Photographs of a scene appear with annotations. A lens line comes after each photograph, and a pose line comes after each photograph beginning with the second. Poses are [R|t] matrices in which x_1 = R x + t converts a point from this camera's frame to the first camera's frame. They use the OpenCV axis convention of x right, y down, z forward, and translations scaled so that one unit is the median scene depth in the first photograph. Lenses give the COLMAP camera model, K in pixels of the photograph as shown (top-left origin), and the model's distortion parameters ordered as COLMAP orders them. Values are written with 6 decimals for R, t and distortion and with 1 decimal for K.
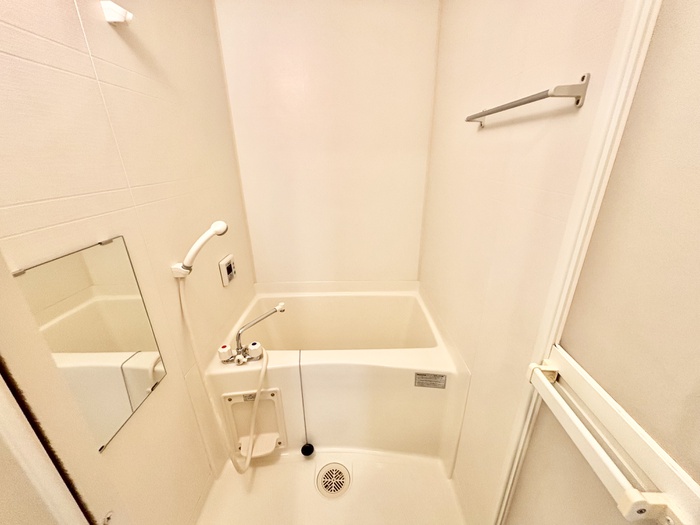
lens RADIAL K [[282.3, 0, 350.7], [0, 282.3, 262.5], [0, 0, 1]] dist [0.004826, -0.001555]
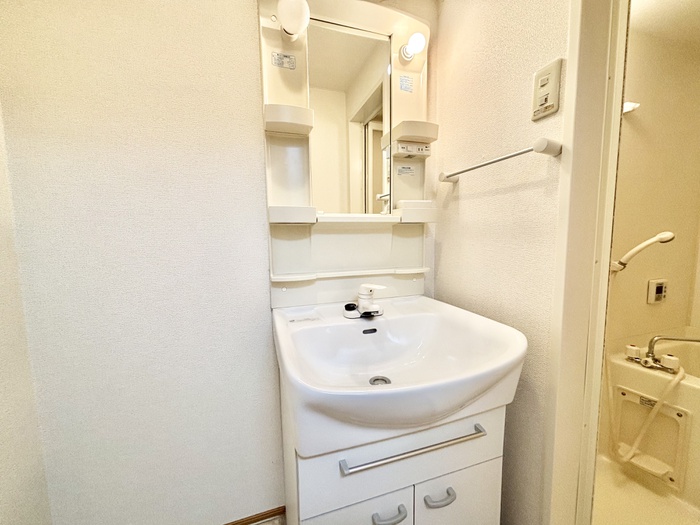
lens RADIAL K [[282.3, 0, 347.8], [0, 282.3, 264.1], [0, 0, 1]] dist [0.004826, -0.001555]
pose [[0.314450, 0.106210, -0.943313, 0.225920], [-0.333937, 0.942581, -0.005189, 0.372734], [0.888598, 0.316639, 0.331863, -0.488566]]
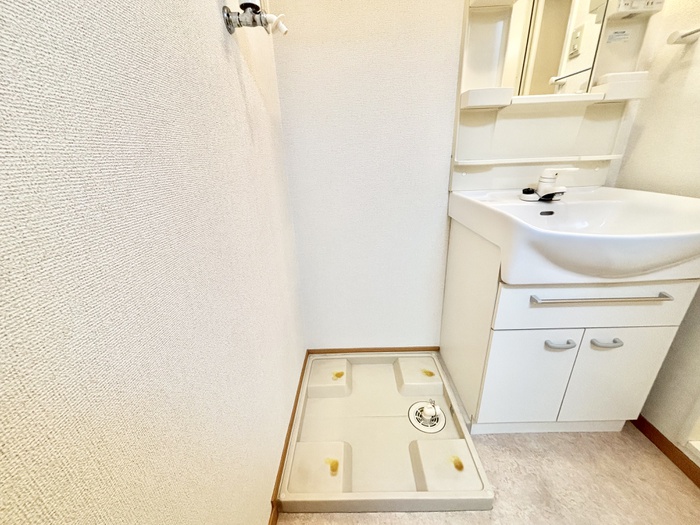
lens RADIAL K [[282.3, 0, 349.7], [0, 282.3, 262.5], [0, 0, 1]] dist [0.004826, -0.001555]
pose [[-0.001953, 0.375104, -0.926981, 0.450708], [-0.327787, 0.875528, 0.354974, 0.634543], [0.944750, 0.304545, 0.121245, -0.862659]]
